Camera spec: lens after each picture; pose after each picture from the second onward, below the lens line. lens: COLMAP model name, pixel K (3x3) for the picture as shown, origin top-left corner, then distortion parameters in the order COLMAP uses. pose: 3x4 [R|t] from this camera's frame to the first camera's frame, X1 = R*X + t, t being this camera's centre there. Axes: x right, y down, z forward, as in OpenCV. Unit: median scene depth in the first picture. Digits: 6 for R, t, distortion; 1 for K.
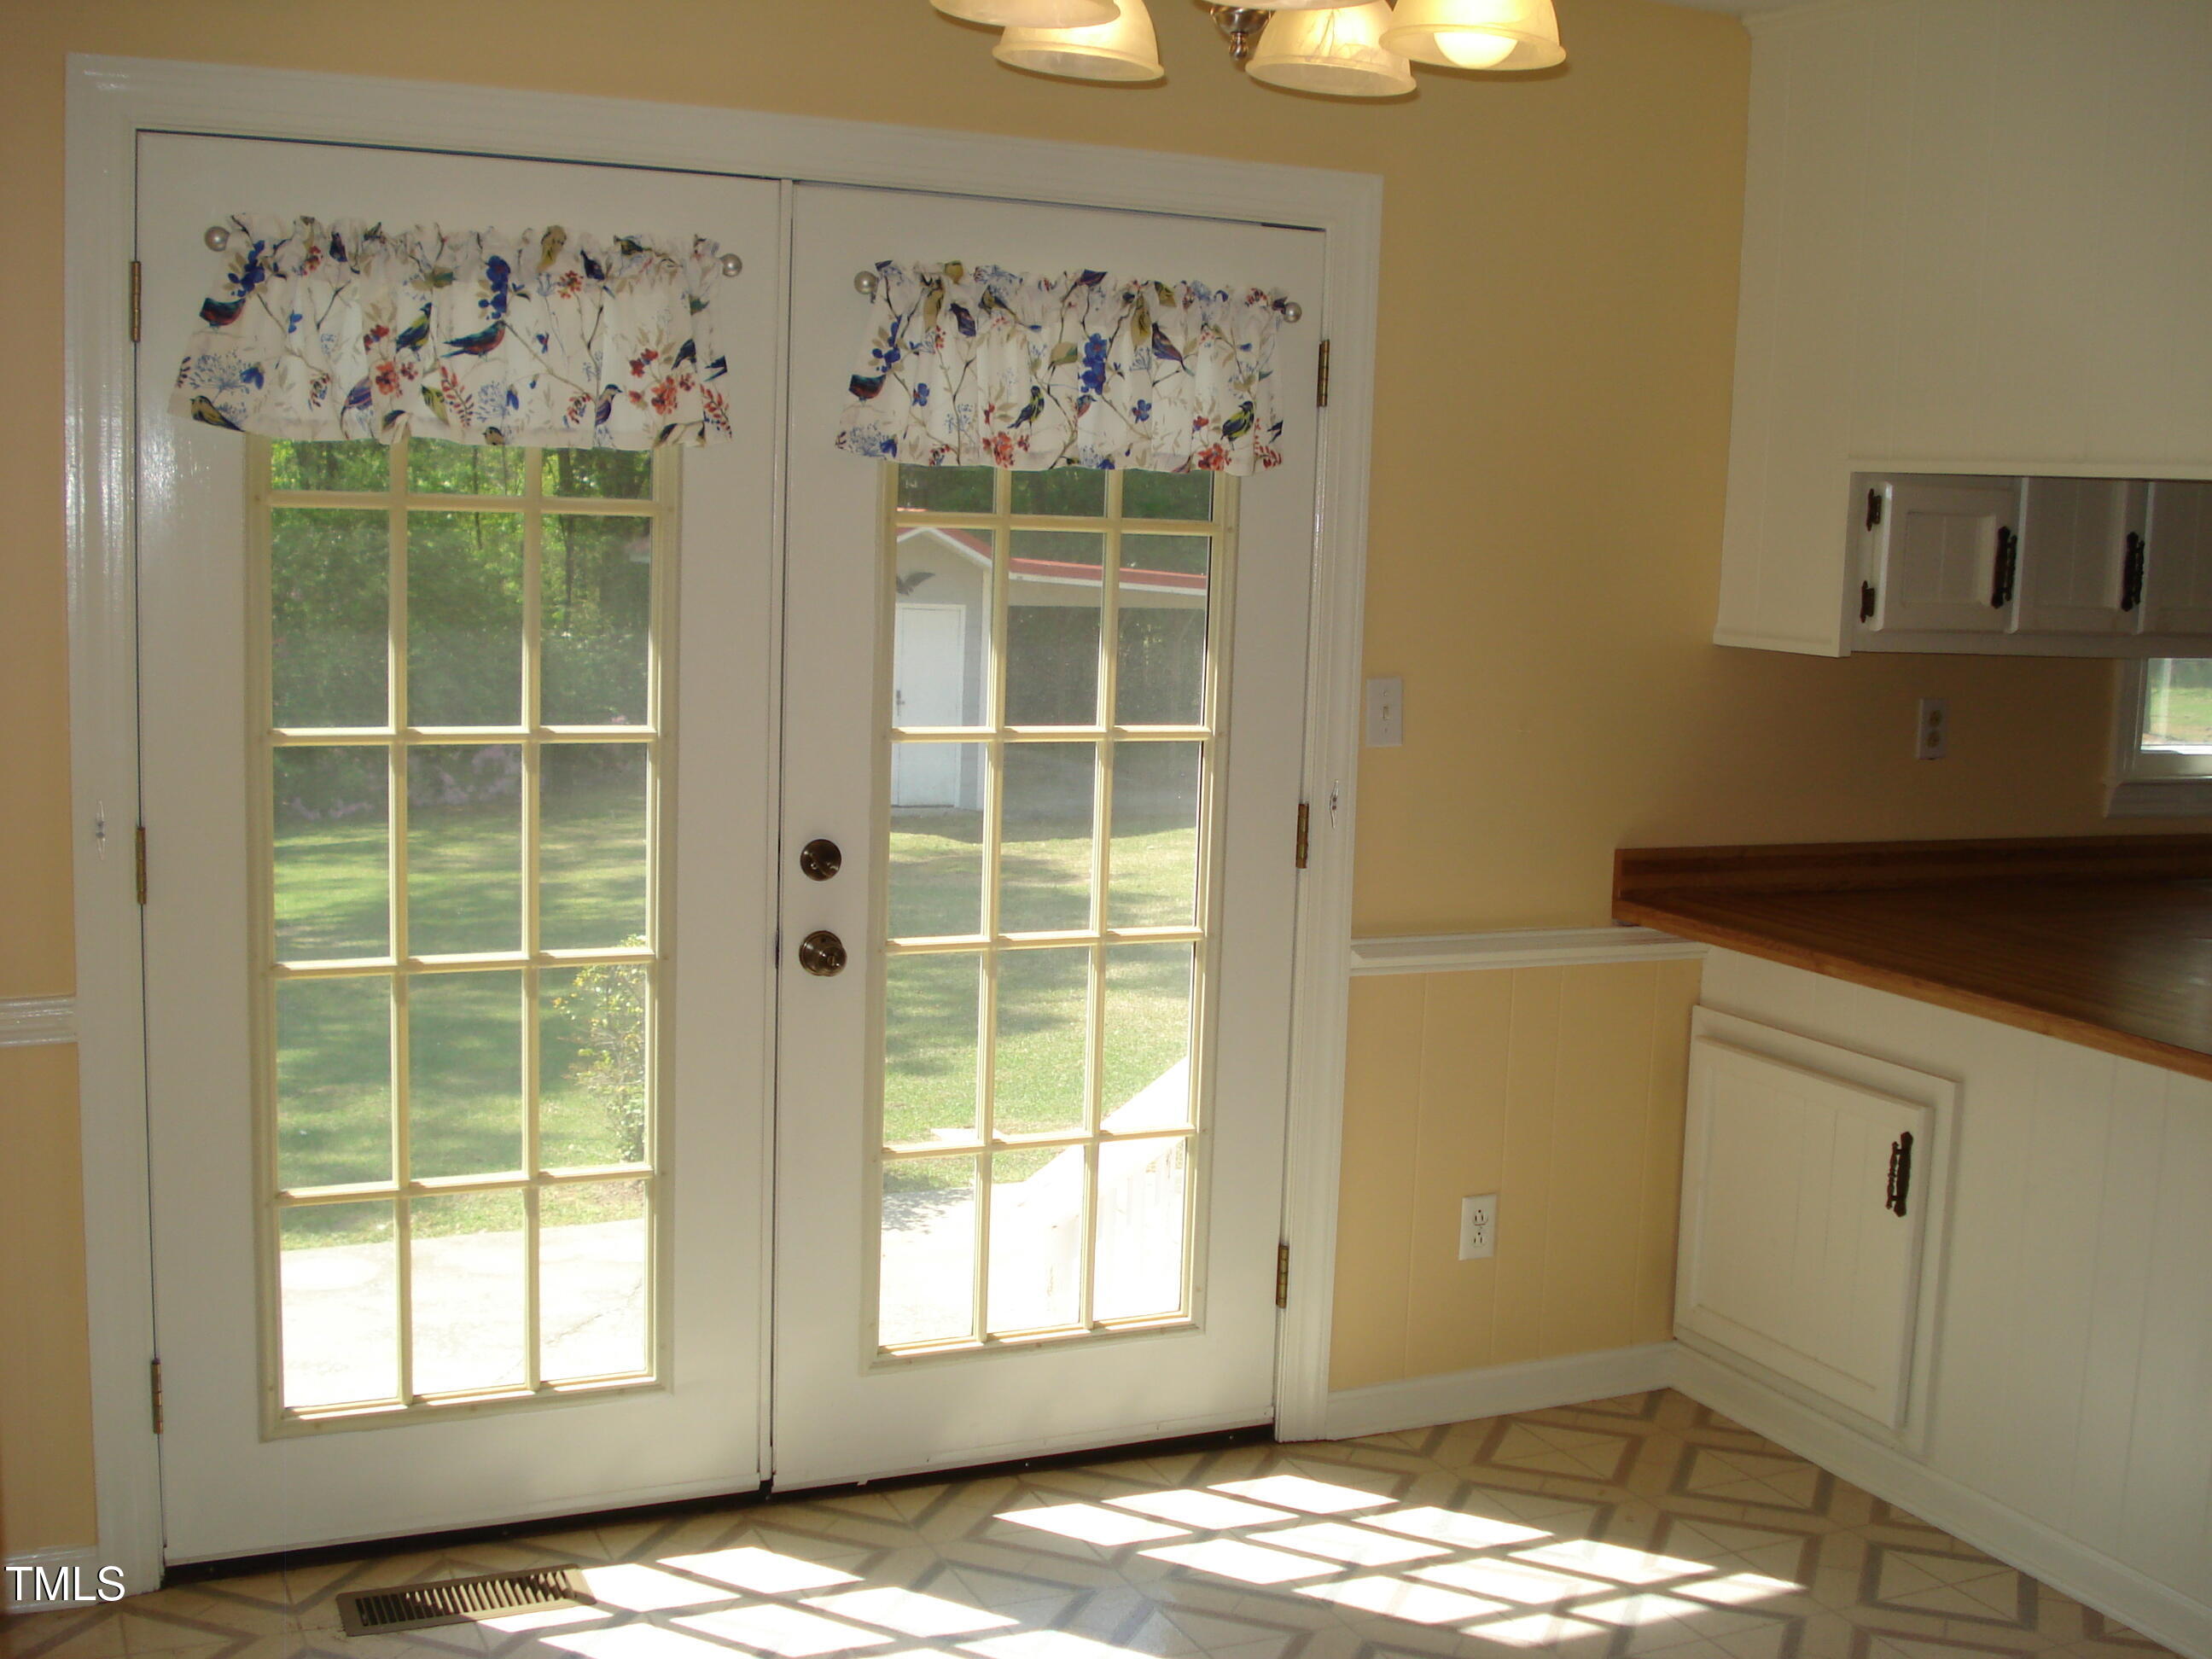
lens RADIAL K [[2500.5, 0, 1148.0], [0, 2500.5, 851.6], [0, 0, 1]] dist [-0.085574, -0.022756]
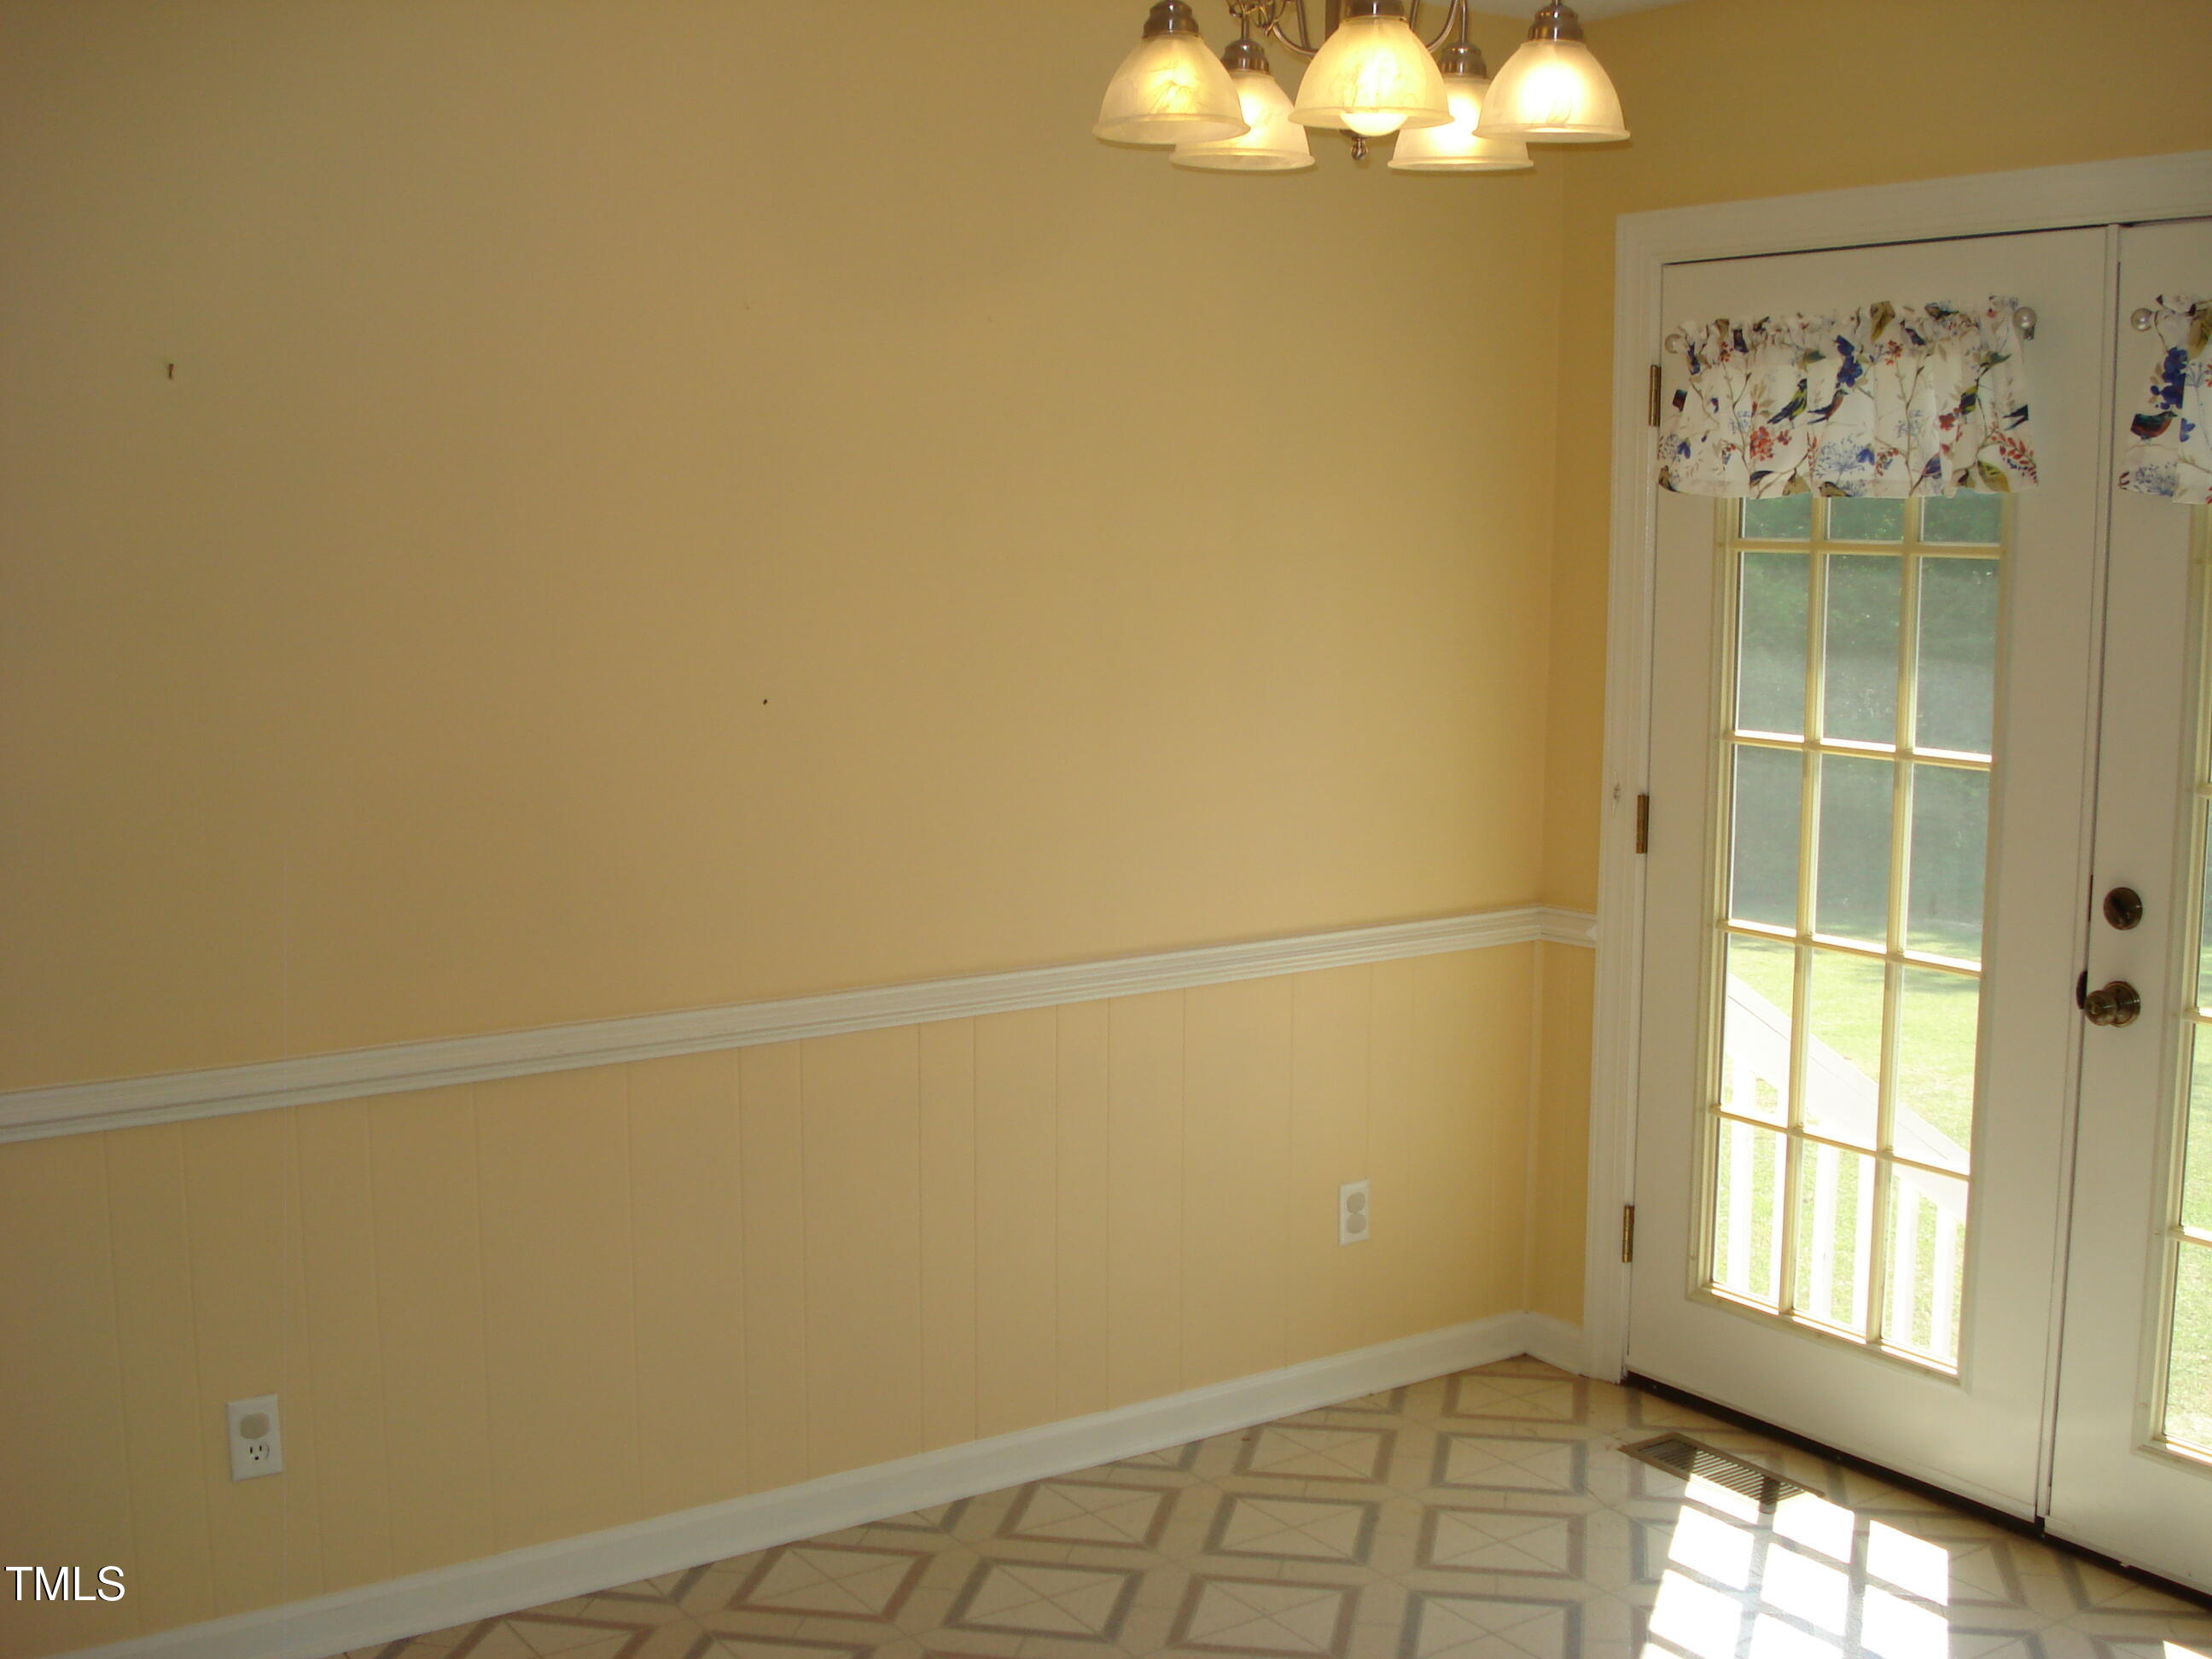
lens RADIAL K [[2502.3, 0, 1106.0], [0, 2502.3, 829.5], [0, 0, 1]] dist [-0.062502, -0.119940]
pose [[0.147656, 0.093284, -0.984630, 0.735184], [-0.131888, 0.988508, 0.073873, -0.044435], [0.980206, 0.118953, 0.158262, 0.436063]]
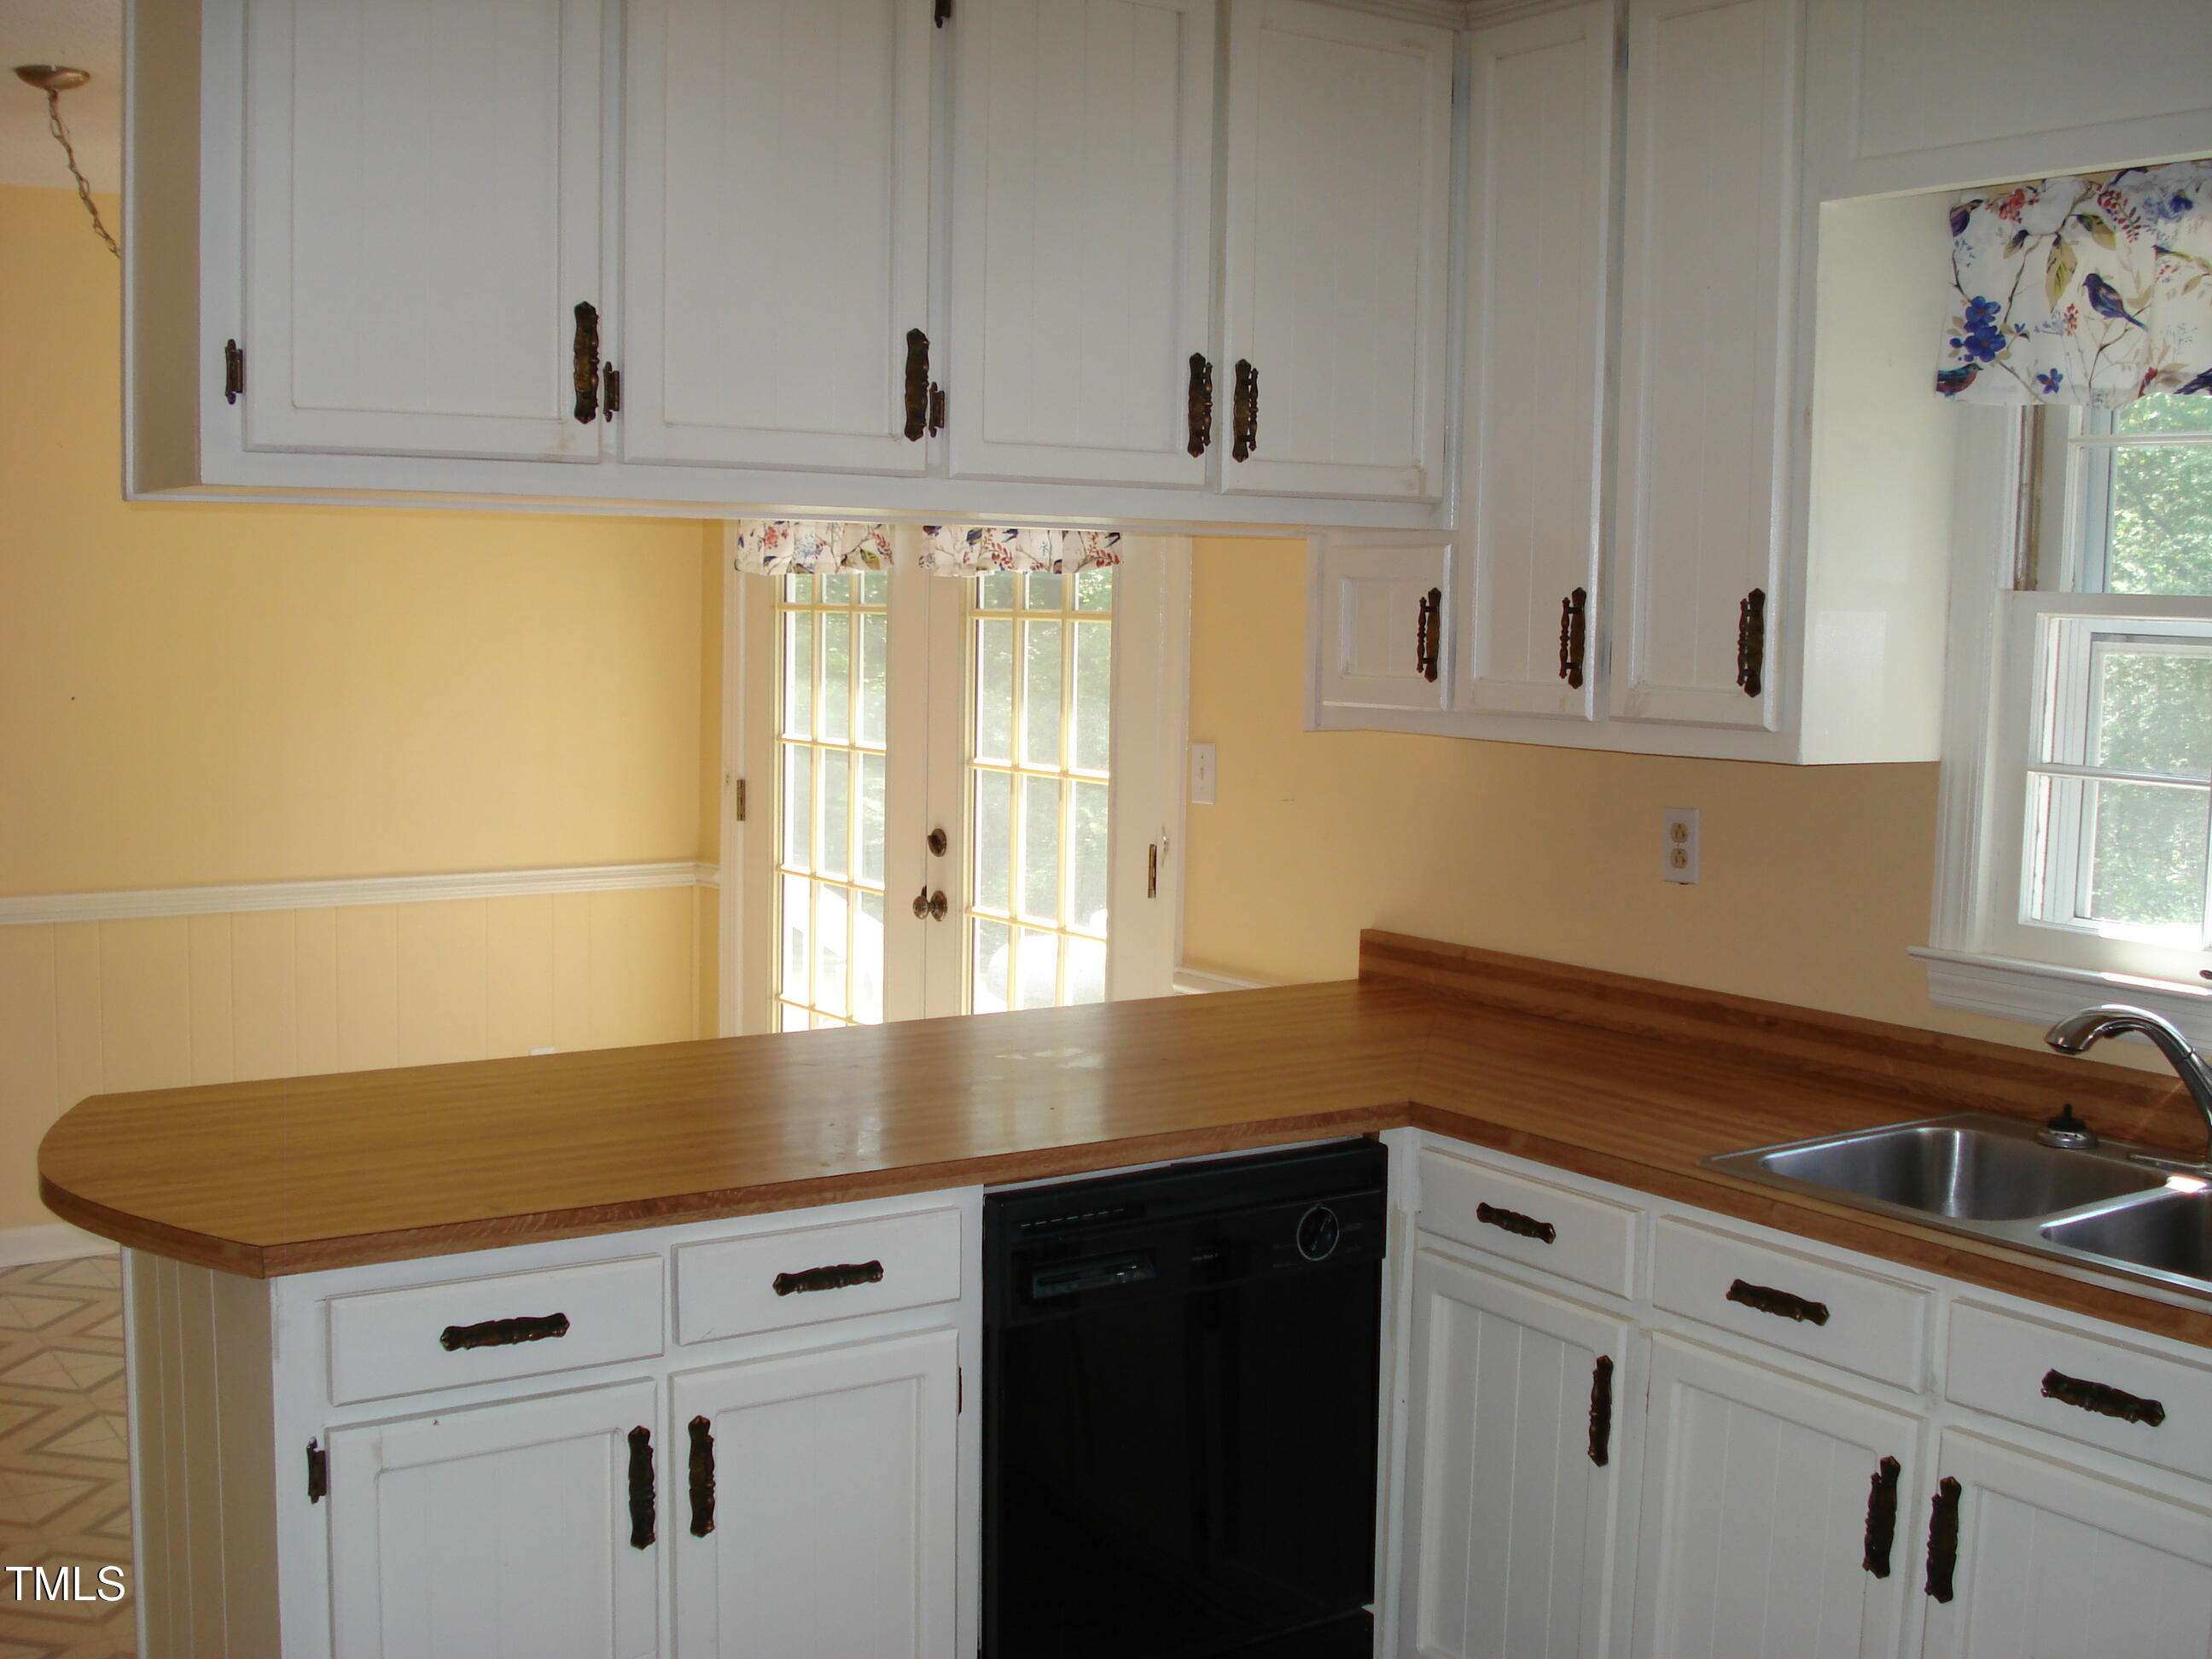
lens RADIAL K [[2502.3, 0, 1106.0], [0, 2502.3, 829.5], [0, 0, 1]] dist [-0.062502, -0.119940]
pose [[0.161476, 0.053911, -0.985403, 1.309986], [-0.149664, 0.988295, 0.029544, -0.061088], [0.975462, 0.142709, 0.167654, 0.817893]]
